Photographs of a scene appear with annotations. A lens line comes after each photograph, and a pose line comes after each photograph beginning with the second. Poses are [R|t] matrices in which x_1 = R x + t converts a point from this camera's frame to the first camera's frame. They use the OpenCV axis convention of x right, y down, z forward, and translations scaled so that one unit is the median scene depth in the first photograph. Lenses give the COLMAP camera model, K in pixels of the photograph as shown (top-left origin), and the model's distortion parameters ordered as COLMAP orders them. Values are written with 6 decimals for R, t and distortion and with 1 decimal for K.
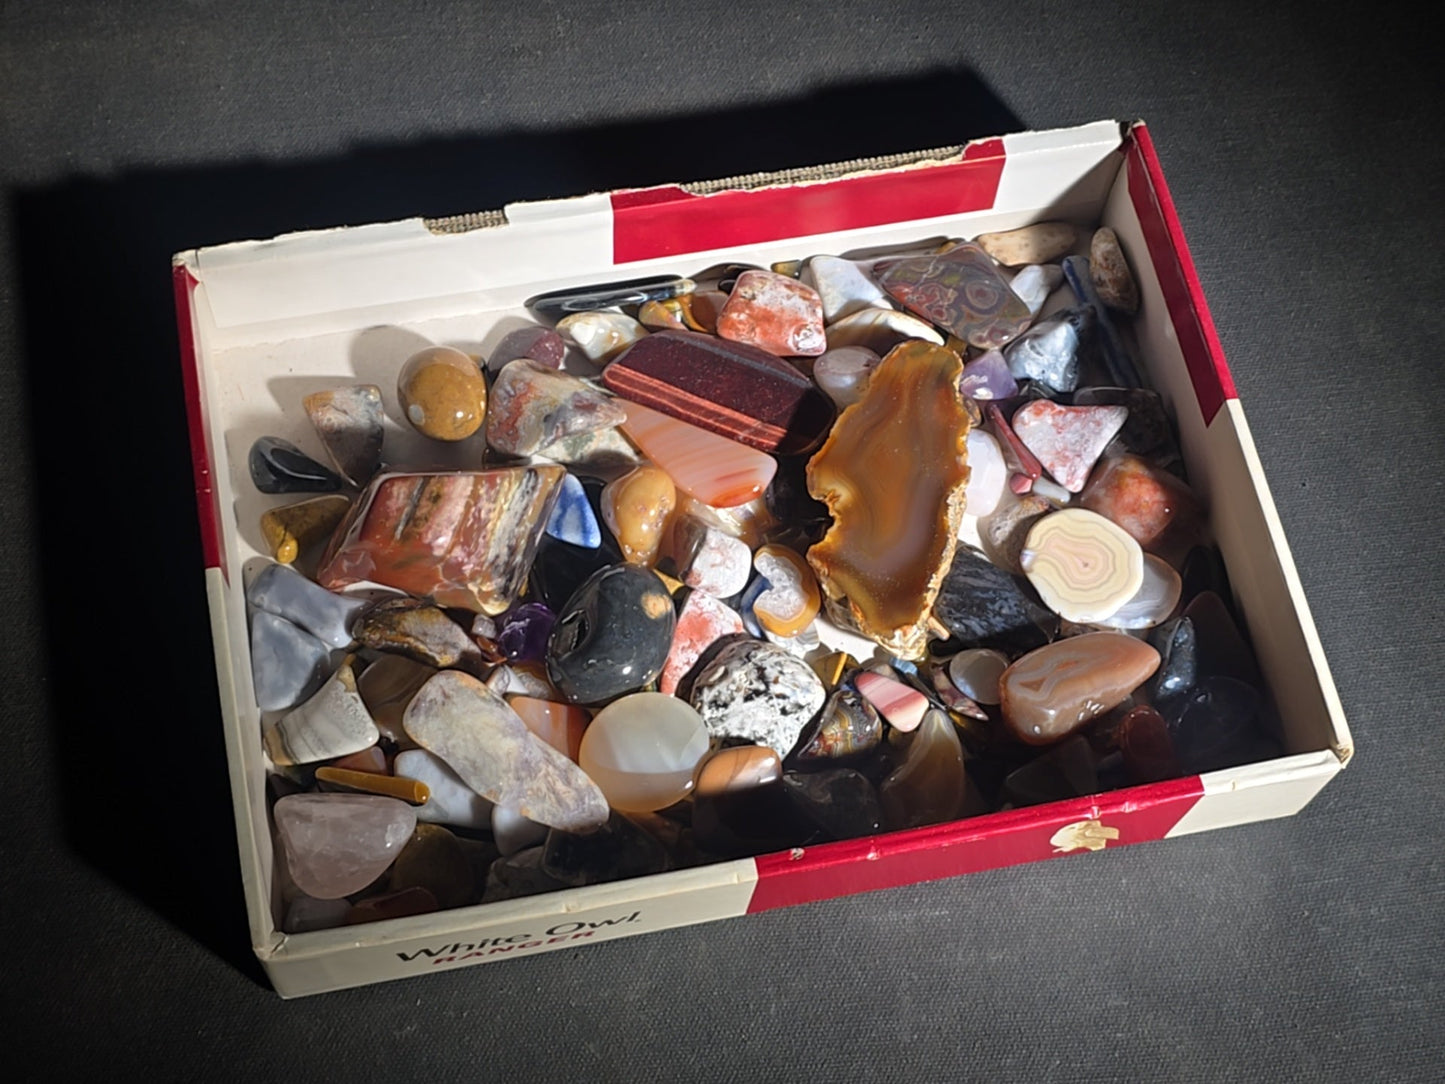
lens RADIAL K [[2243.4, 0, 750.6], [0, 2243.4, 576.3], [0, 0, 1]] dist [0.030426, -0.104523]
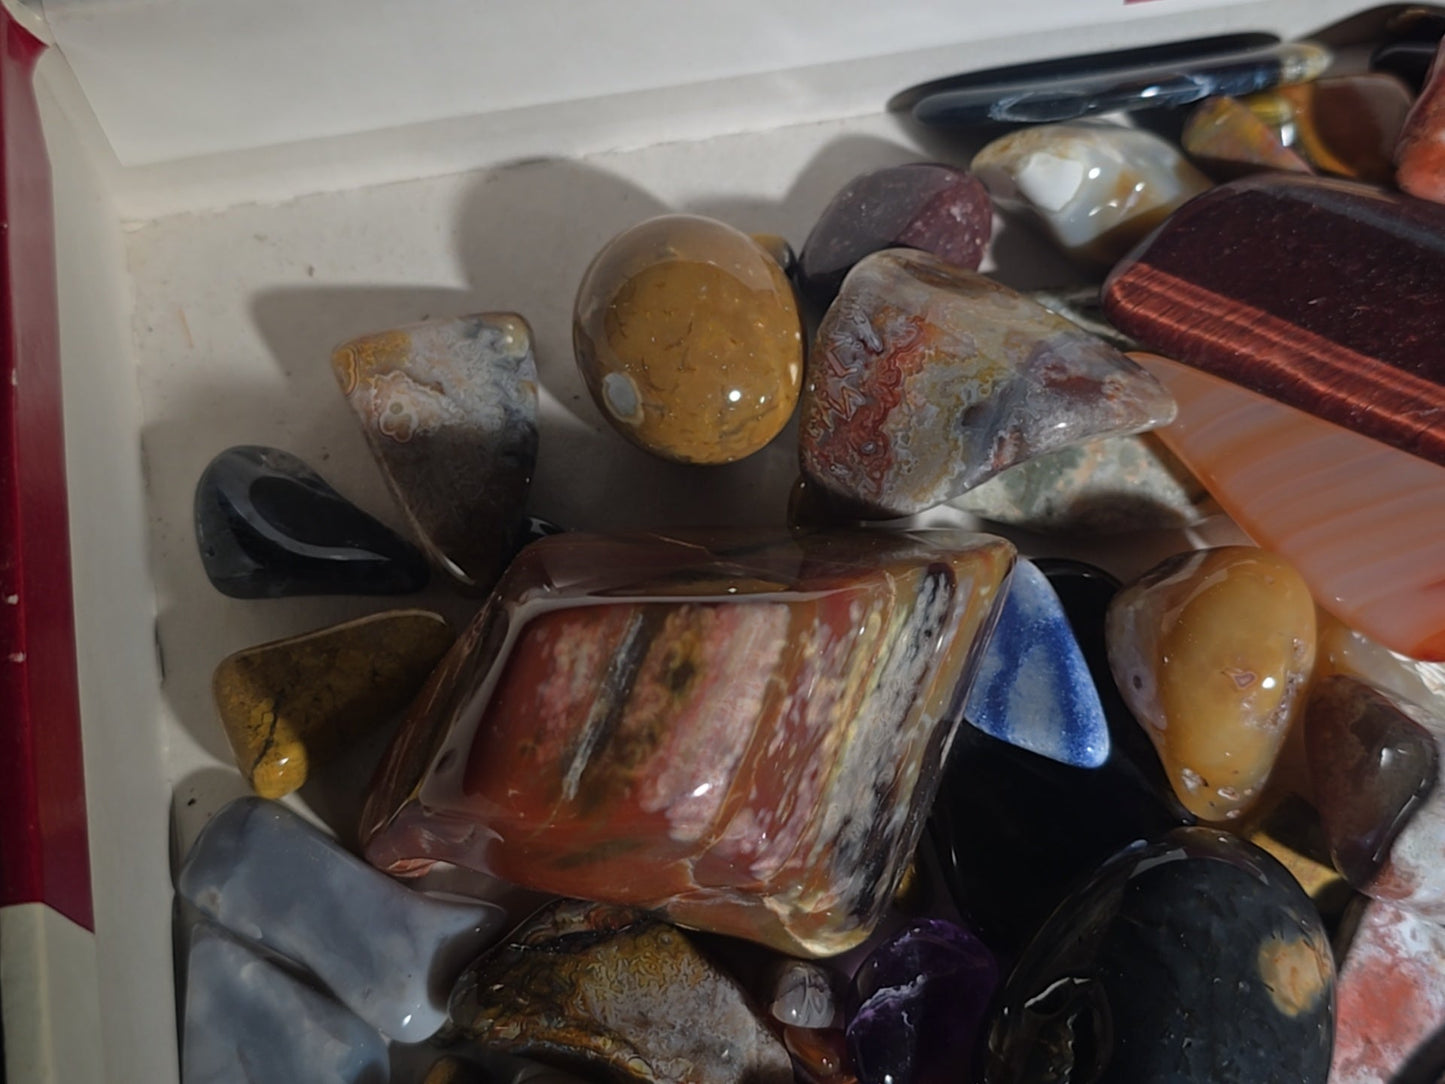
lens RADIAL K [[2274.8, 0, 722.3], [0, 2274.8, 588.6], [0, 0, 1]] dist [0.008117, -0.351156]
pose [[0.995595, 0.018772, -0.091859, -0.097766], [-0.010910, 0.996292, 0.085345, -0.074329], [0.093121, -0.083967, 0.992108, 0.628813]]
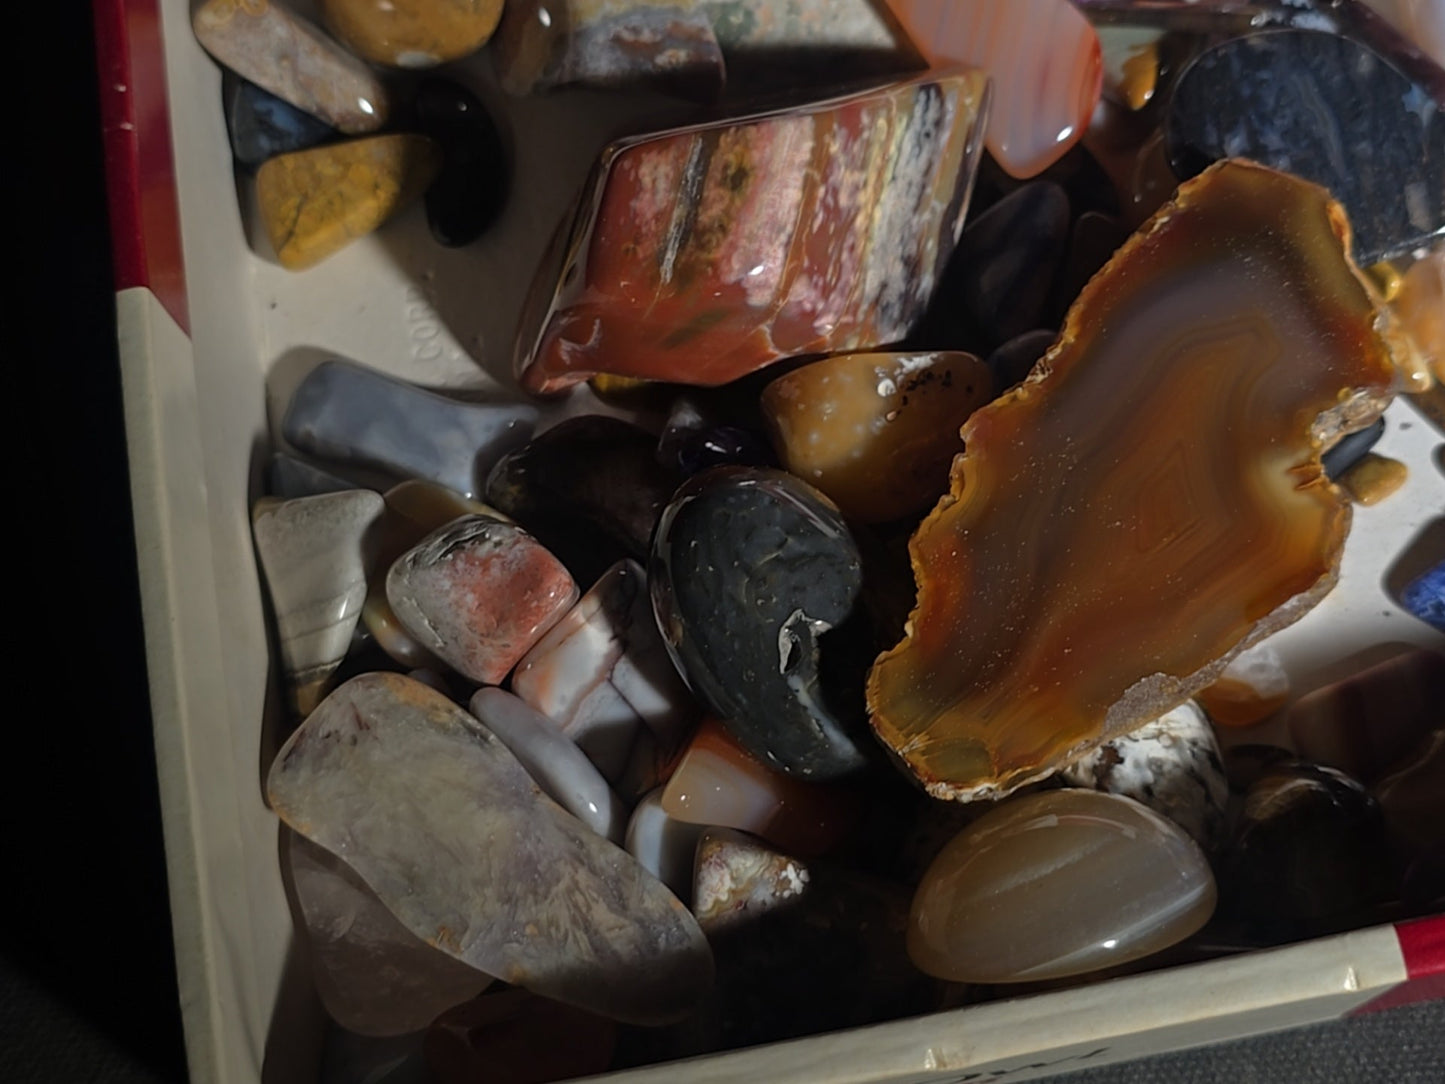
lens RADIAL K [[2313.0, 0, 758.3], [0, 2313.0, 569.6], [0, 0, 1]] dist [0.007177, -0.512827]
pose [[0.984313, -0.121737, -0.127699, -0.082913], [0.140490, 0.978663, 0.149936, -0.025848], [0.106722, -0.165524, 0.980414, 0.512710]]
